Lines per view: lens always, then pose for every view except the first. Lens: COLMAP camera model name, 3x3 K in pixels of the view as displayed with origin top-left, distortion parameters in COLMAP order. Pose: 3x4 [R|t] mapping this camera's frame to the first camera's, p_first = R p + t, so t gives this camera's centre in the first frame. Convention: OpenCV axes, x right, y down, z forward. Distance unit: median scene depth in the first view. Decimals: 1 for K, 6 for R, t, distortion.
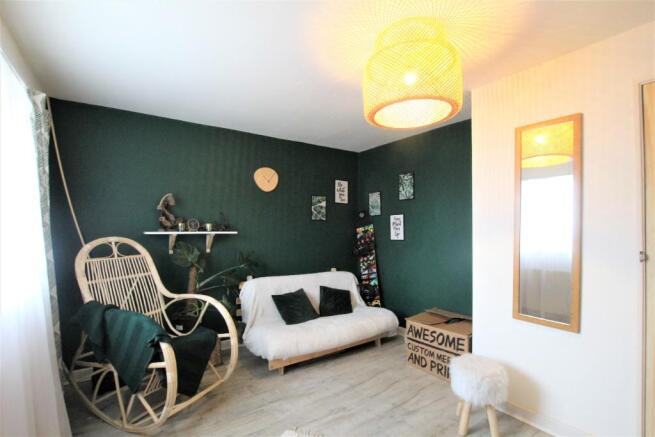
lens RADIAL K [[305.5, 0, 330.9], [0, 305.5, 224.4], [0, 0, 1]] dist [-0.026864, 0.000527]
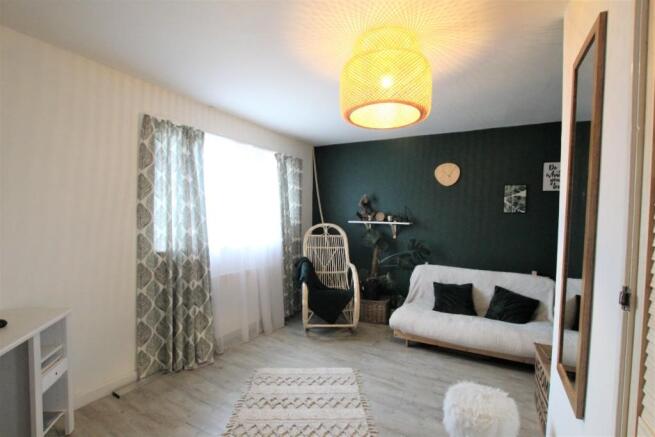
lens RADIAL K [[305.5, 0, 330.9], [0, 305.5, 224.4], [0, 0, 1]] dist [-0.026864, 0.000527]
pose [[0.446577, 0.037940, -0.893941, 0.637499], [-0.004296, 0.999180, 0.040261, -0.017203], [0.894735, -0.014140, 0.446373, 0.191237]]
